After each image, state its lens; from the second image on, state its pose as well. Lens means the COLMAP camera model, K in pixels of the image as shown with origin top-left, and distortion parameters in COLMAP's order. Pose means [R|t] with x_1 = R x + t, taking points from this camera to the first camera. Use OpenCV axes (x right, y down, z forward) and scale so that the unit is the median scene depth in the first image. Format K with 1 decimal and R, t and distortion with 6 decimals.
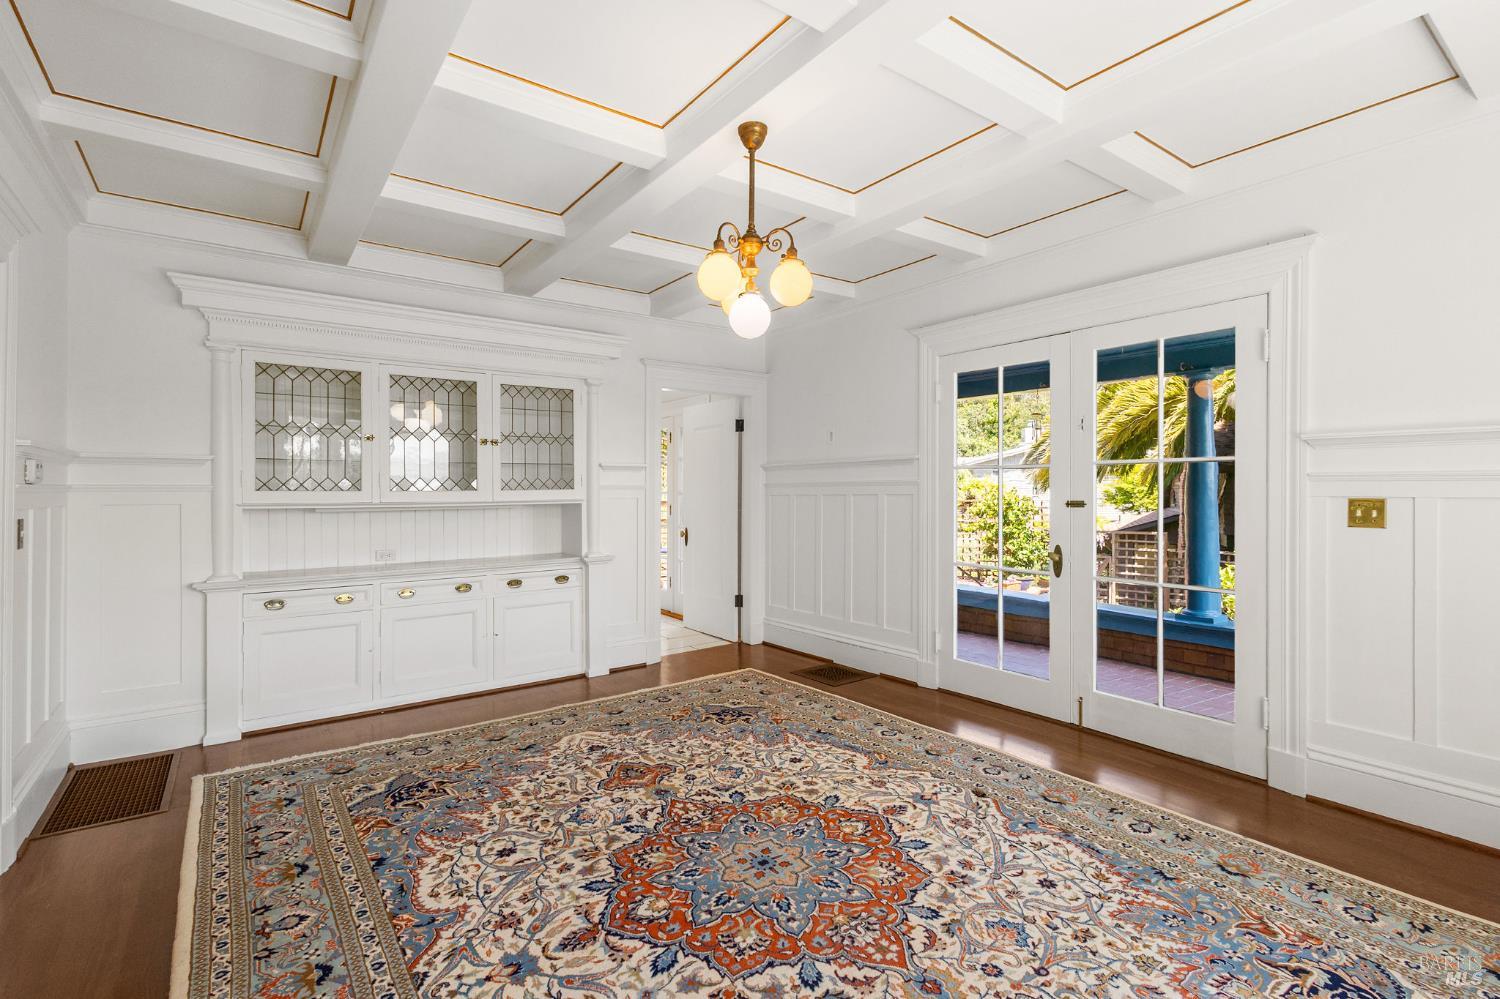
lens RADIAL K [[689.4, 0, 755.4], [0, 689.4, 486.9], [0, 0, 1]] dist [0.011566, 0.000213]
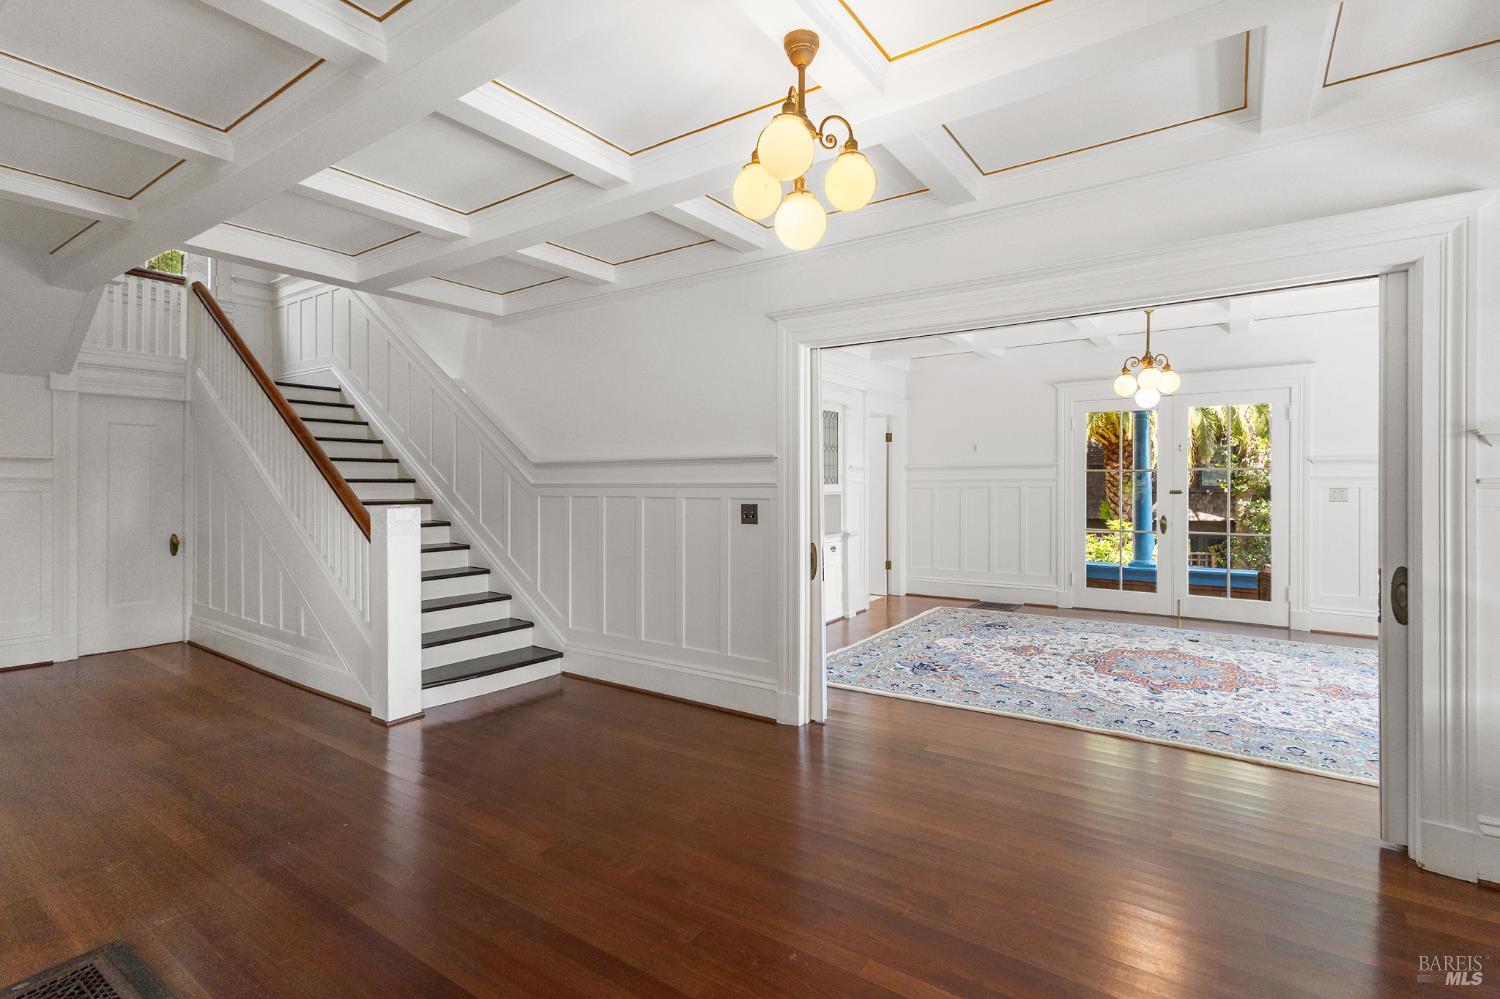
lens RADIAL K [[689.4, 0, 755.4], [0, 689.4, 486.9], [0, 0, 1]] dist [0.011566, 0.000213]
pose [[0.945989, -0.001761, 0.324193, -1.377048], [-0.000910, 0.999967, 0.008084, -0.003254], [-0.324196, -0.007943, 0.945956, -0.412127]]
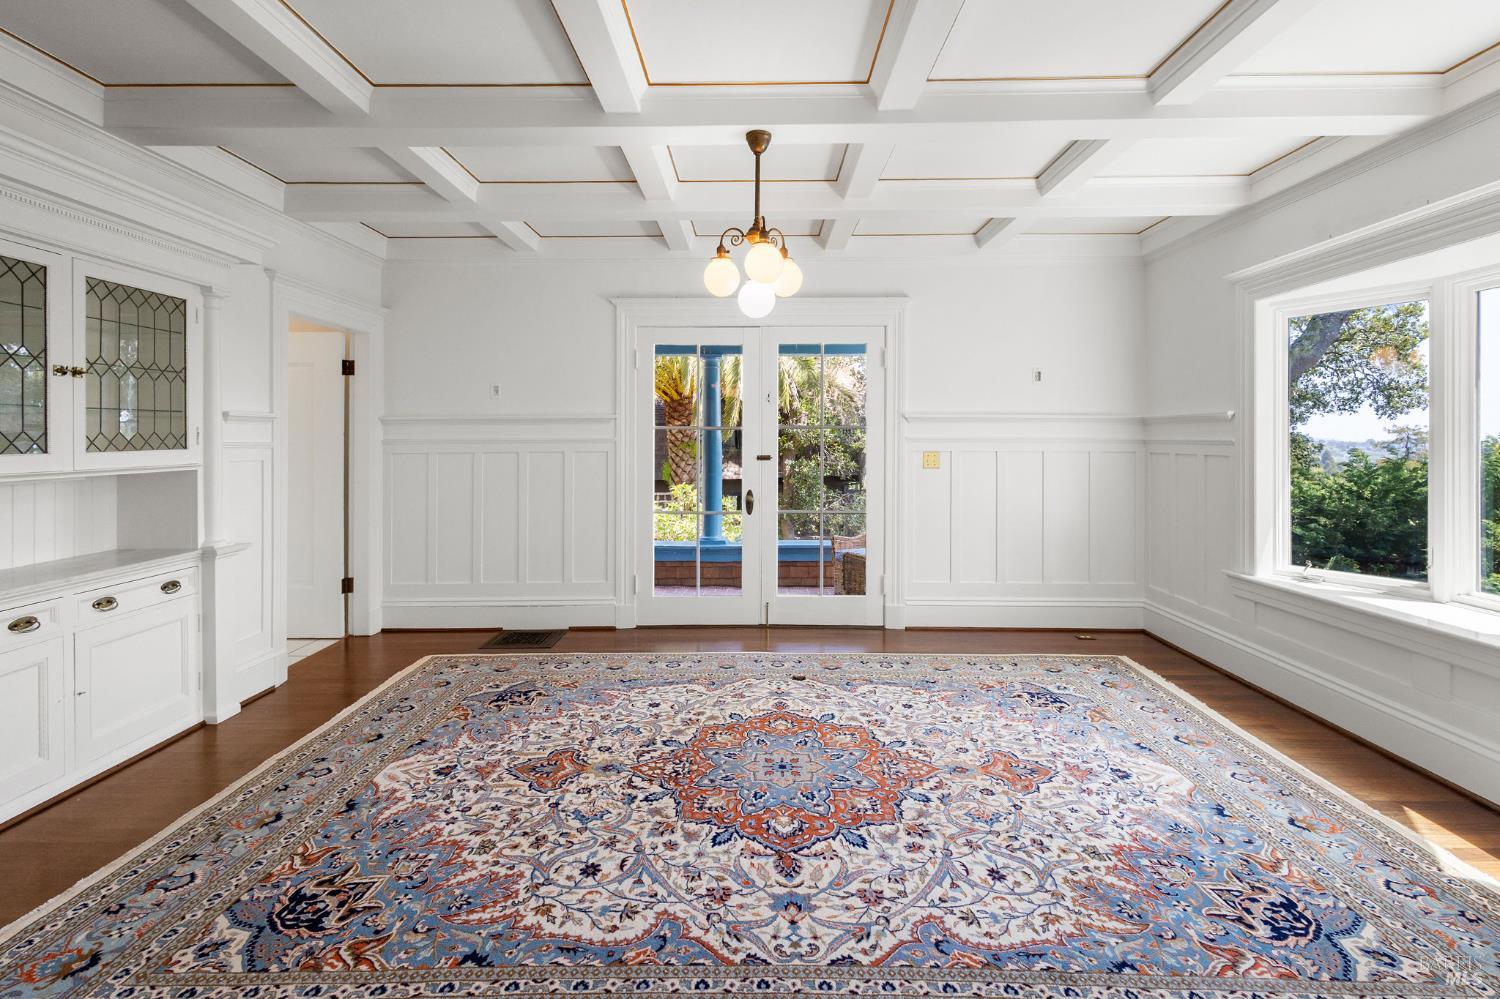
lens RADIAL K [[706.2, 0, 748.1], [0, 706.2, 441.7], [0, 0, 1]] dist [0.009849, -0.000304]
pose [[0.606850, 0.000216, 0.794816, -0.758125], [-0.003334, 0.999992, 0.002274, -0.011606], [-0.794809, -0.004030, 0.606846, 0.241949]]
